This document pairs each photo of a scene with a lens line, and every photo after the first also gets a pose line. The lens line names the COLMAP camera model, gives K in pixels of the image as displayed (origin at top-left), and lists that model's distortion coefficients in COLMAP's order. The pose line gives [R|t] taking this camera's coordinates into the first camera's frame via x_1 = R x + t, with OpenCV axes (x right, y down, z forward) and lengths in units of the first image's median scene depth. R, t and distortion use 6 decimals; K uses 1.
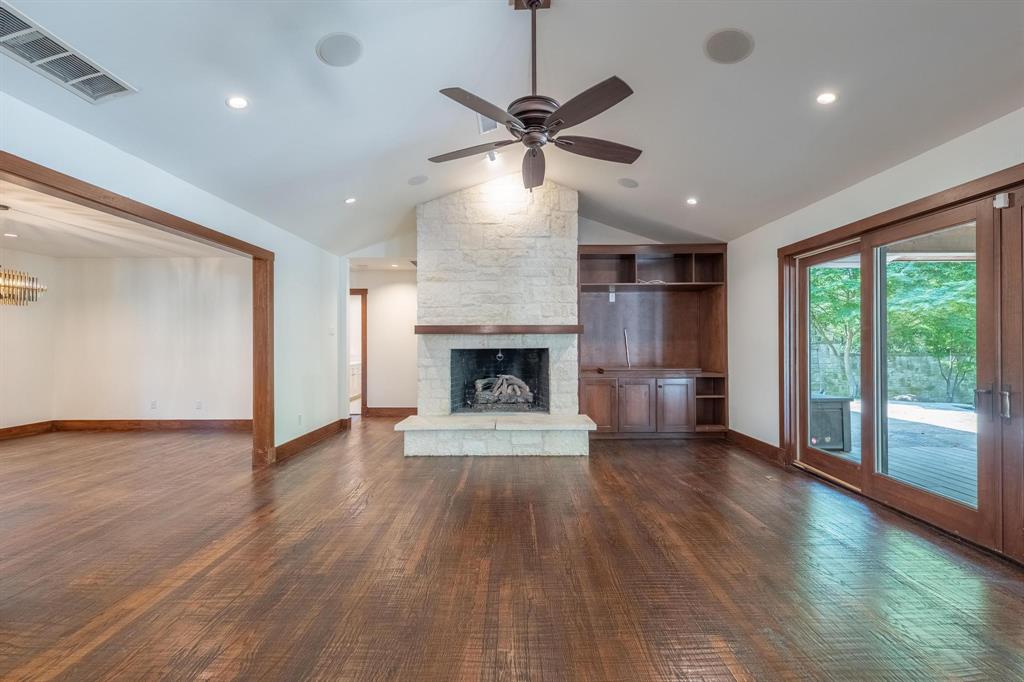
lens RADIAL K [[421.7, 0, 513.1], [0, 421.7, 339.3], [0, 0, 1]] dist [0.007100, -0.000180]
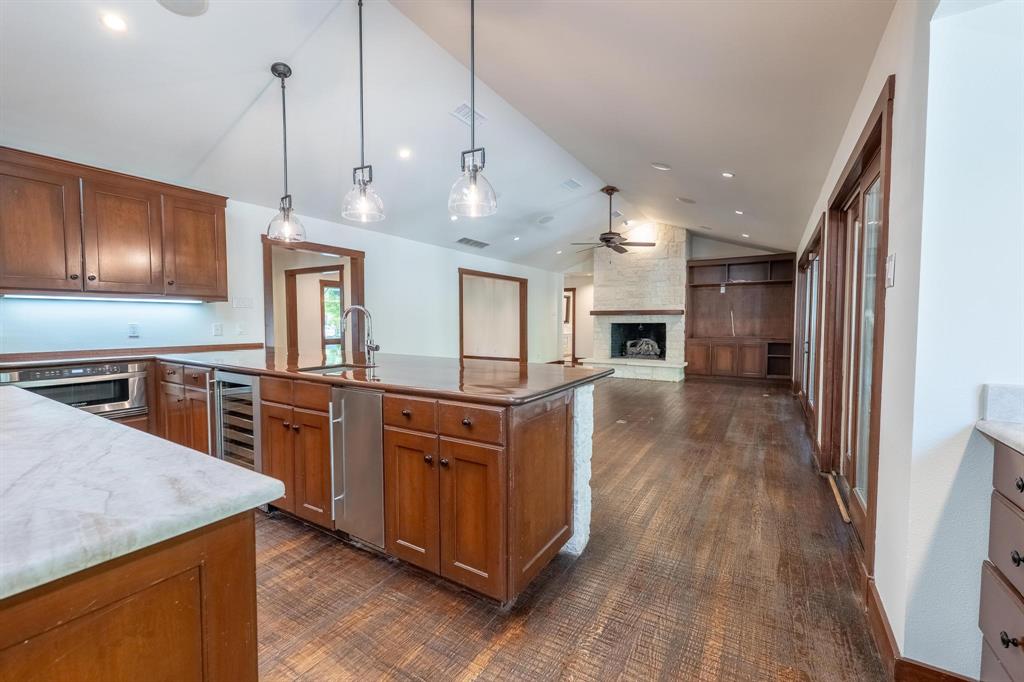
lens RADIAL K [[421.7, 0, 510.8], [0, 421.7, 339.0], [0, 0, 1]] dist [0.007100, -0.000180]
pose [[0.854360, 0.024180, -0.519119, 0.417898], [0.001963, 0.998760, 0.049752, -0.000801], [0.519678, -0.043525, 0.853253, -0.769266]]
